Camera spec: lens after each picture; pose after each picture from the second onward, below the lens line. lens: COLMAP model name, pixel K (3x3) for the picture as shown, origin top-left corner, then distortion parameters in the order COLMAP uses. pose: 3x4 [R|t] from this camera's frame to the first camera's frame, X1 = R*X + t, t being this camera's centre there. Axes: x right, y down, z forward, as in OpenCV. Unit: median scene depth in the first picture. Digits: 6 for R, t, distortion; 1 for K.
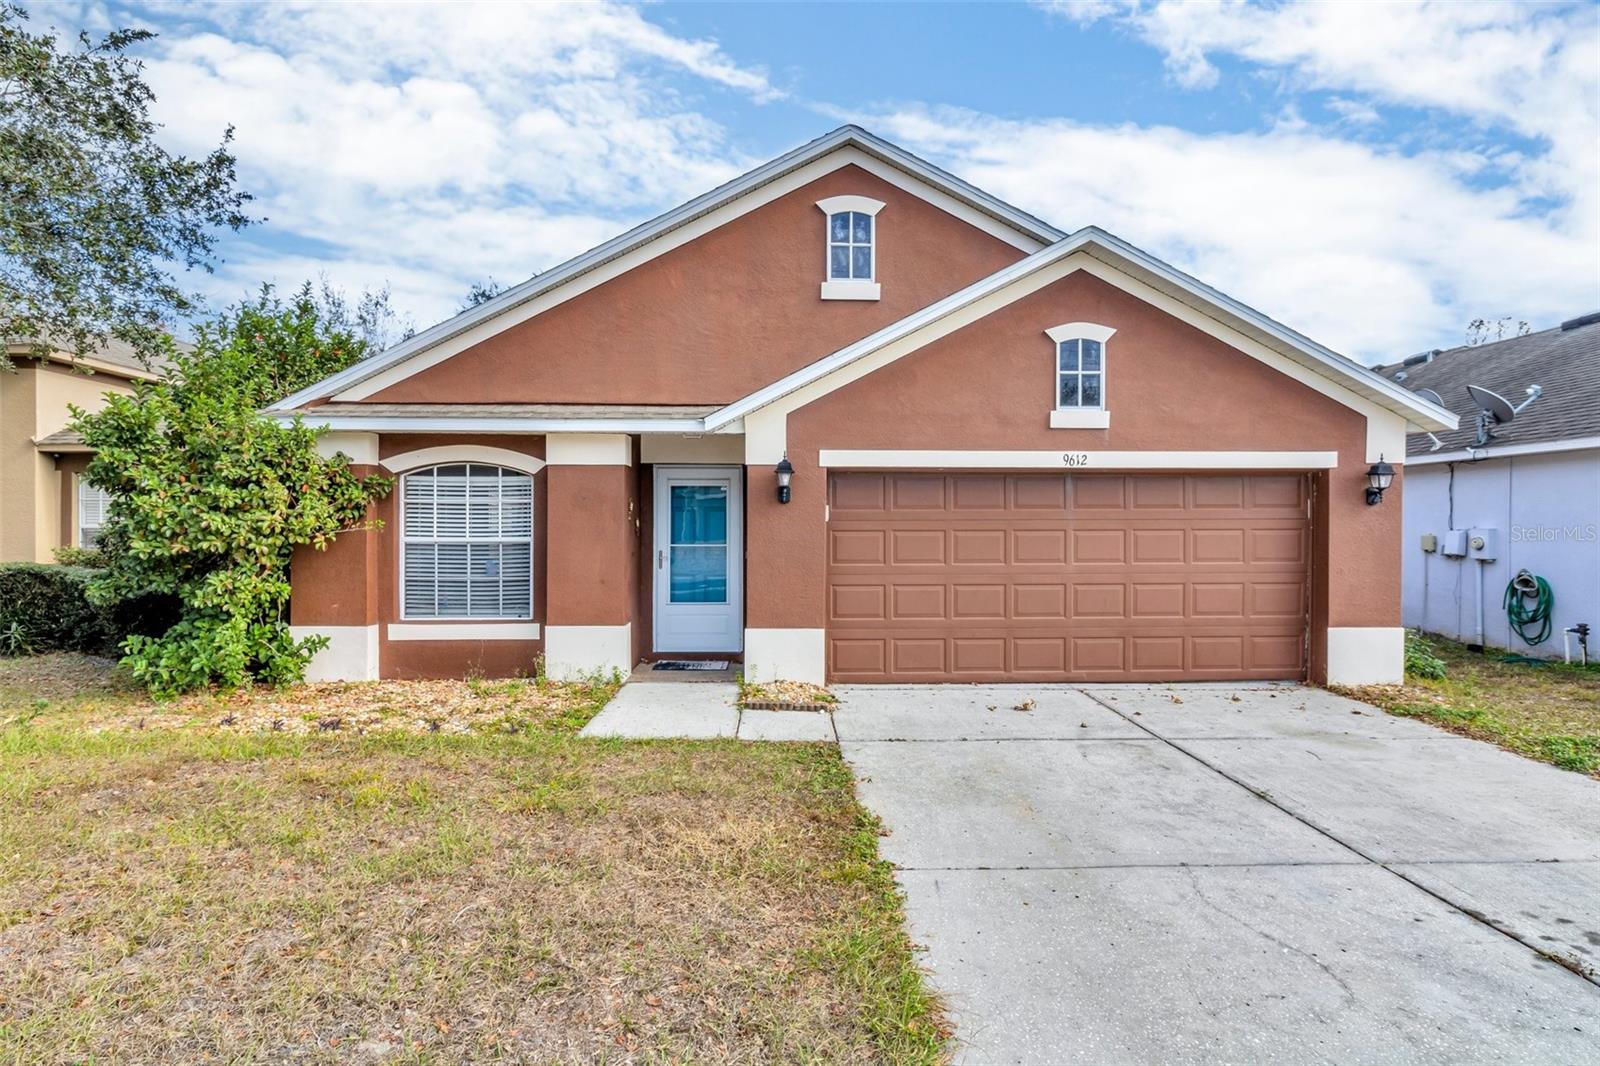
lens RADIAL K [[873.5, 0, 800.0], [0, 873.5, 533.0], [0, 0, 1]] dist [0.000572, -0.000116]
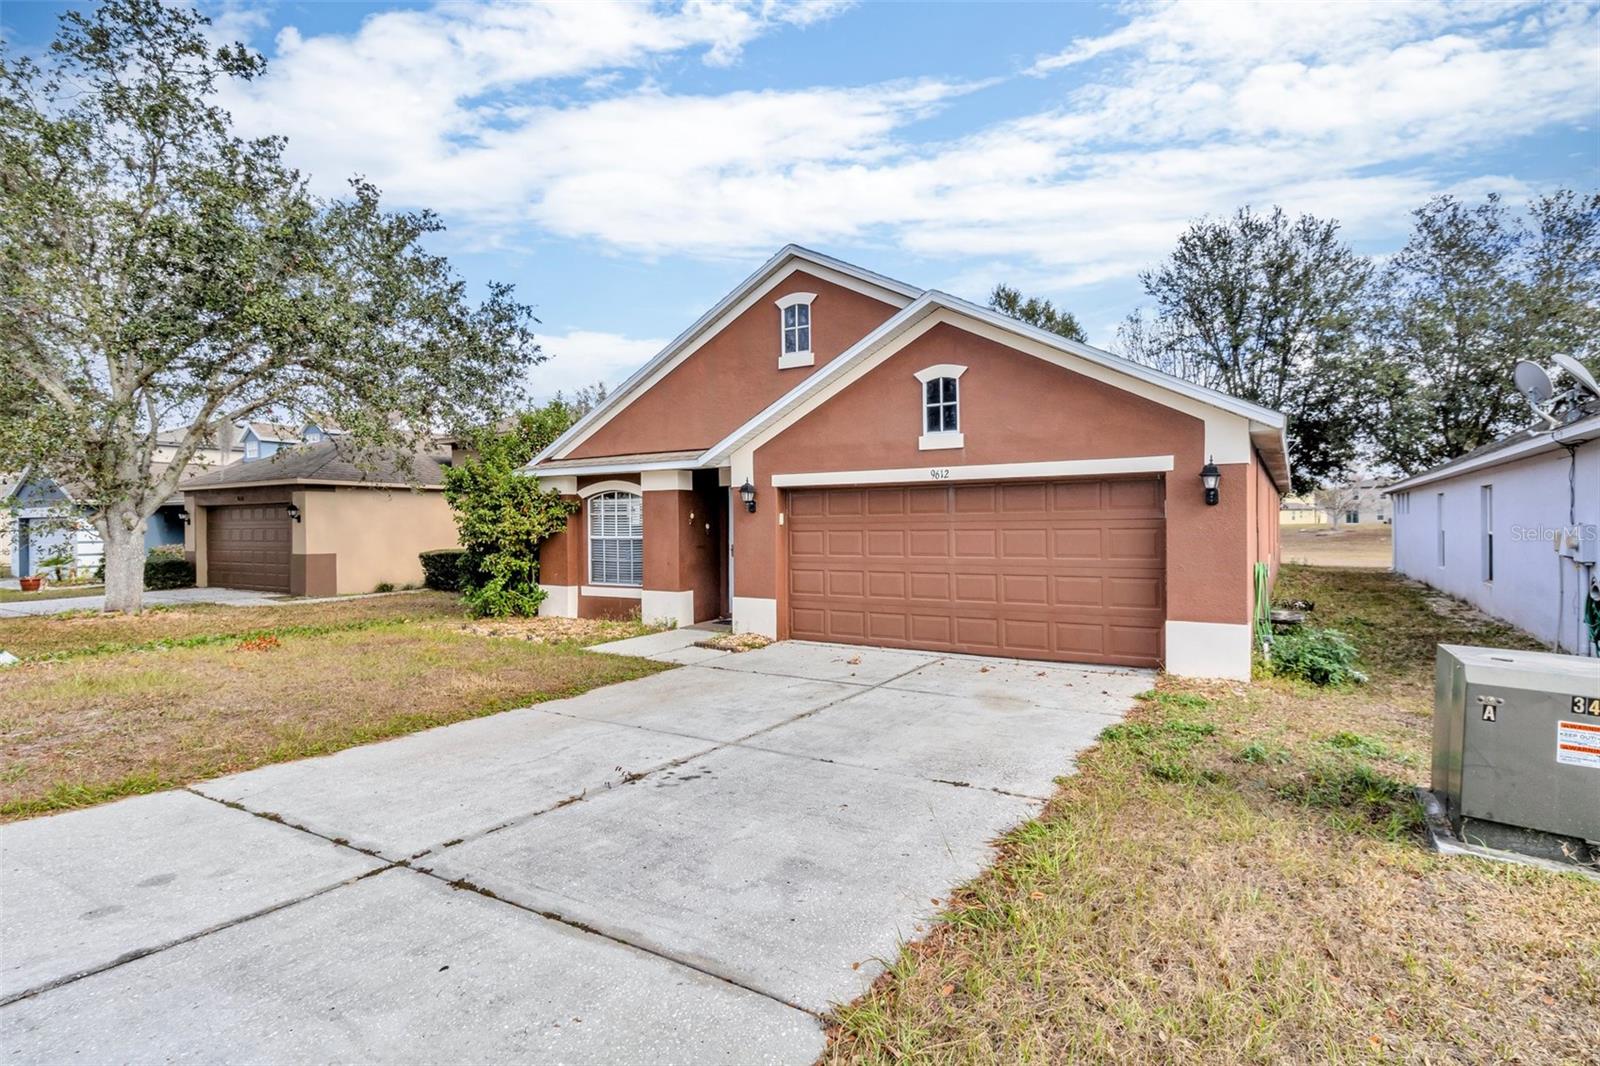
lens RADIAL K [[791.6, 0, 800.0], [0, 791.6, 533.0], [0, 0, 1]] dist [-0.000771, 0.000527]
pose [[0.826213, -0.001365, -0.563357, 0.780535], [0.002595, 0.999996, 0.001383, -0.001322], [0.563352, -0.002604, 0.826213, -0.051373]]
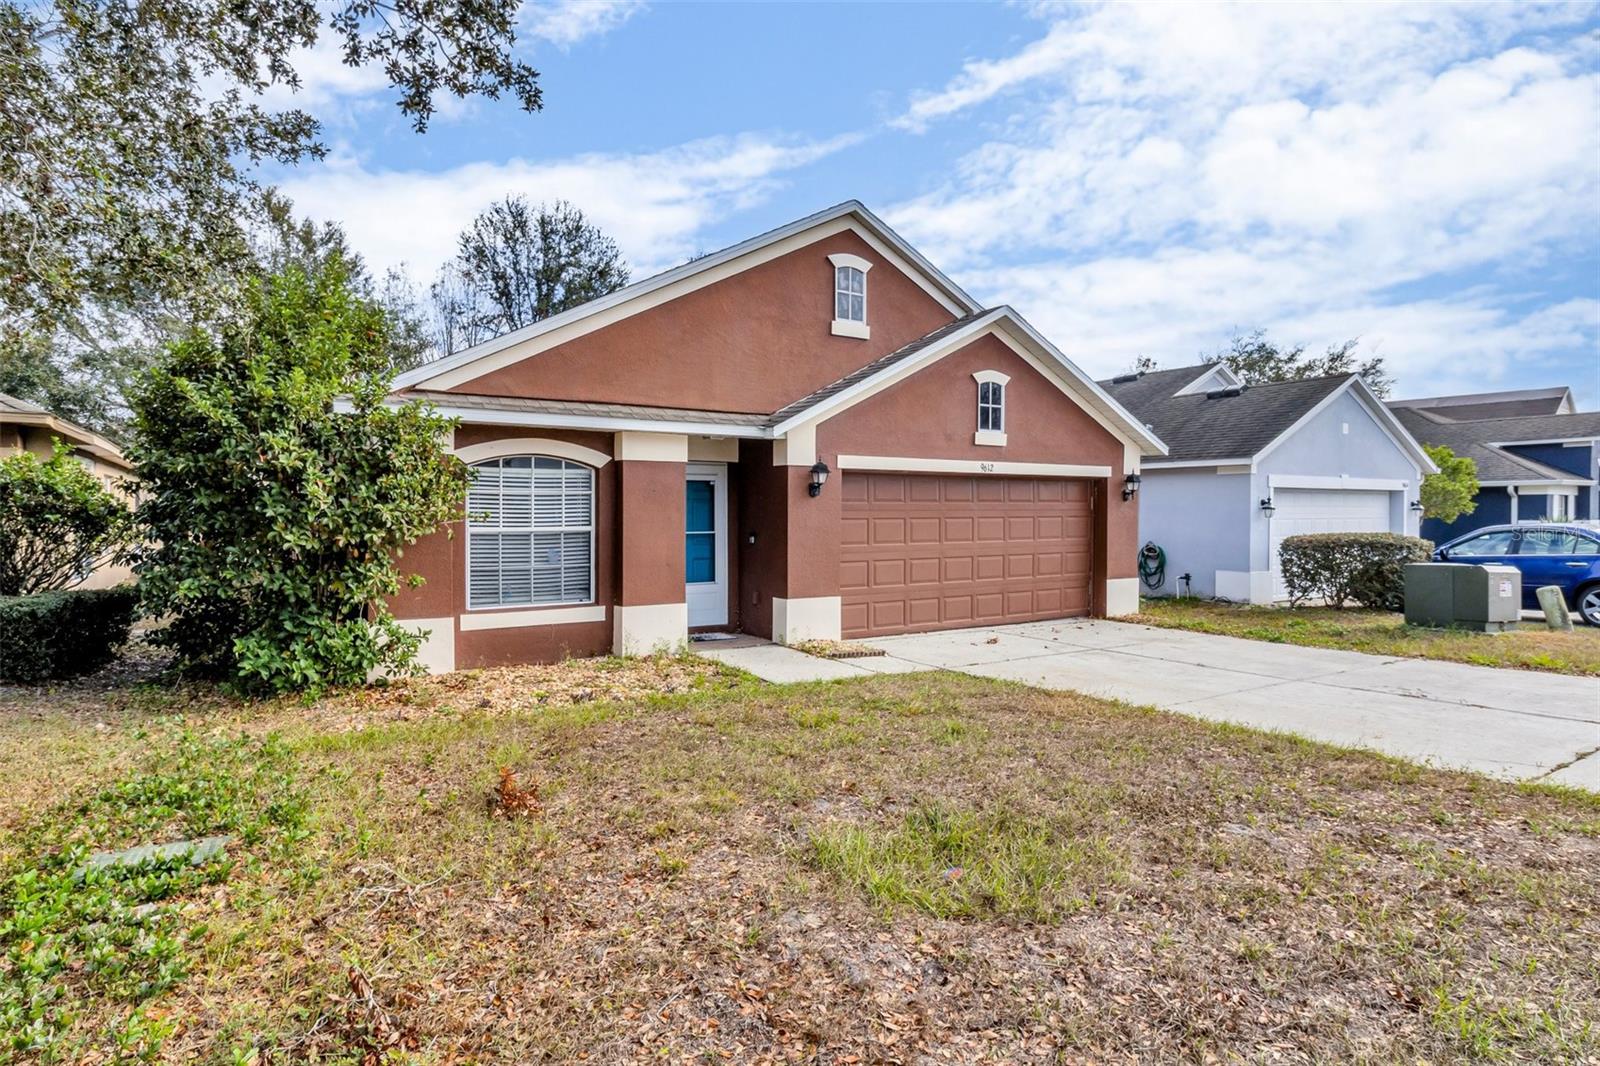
lens RADIAL K [[873.5, 0, 800.0], [0, 873.5, 533.0], [0, 0, 1]] dist [0.000572, -0.000116]
pose [[0.860988, -0.013124, 0.508457, -0.653547], [0.008500, 0.999899, 0.011415, 0.002935], [-0.508555, -0.005506, 0.861012, -0.057364]]
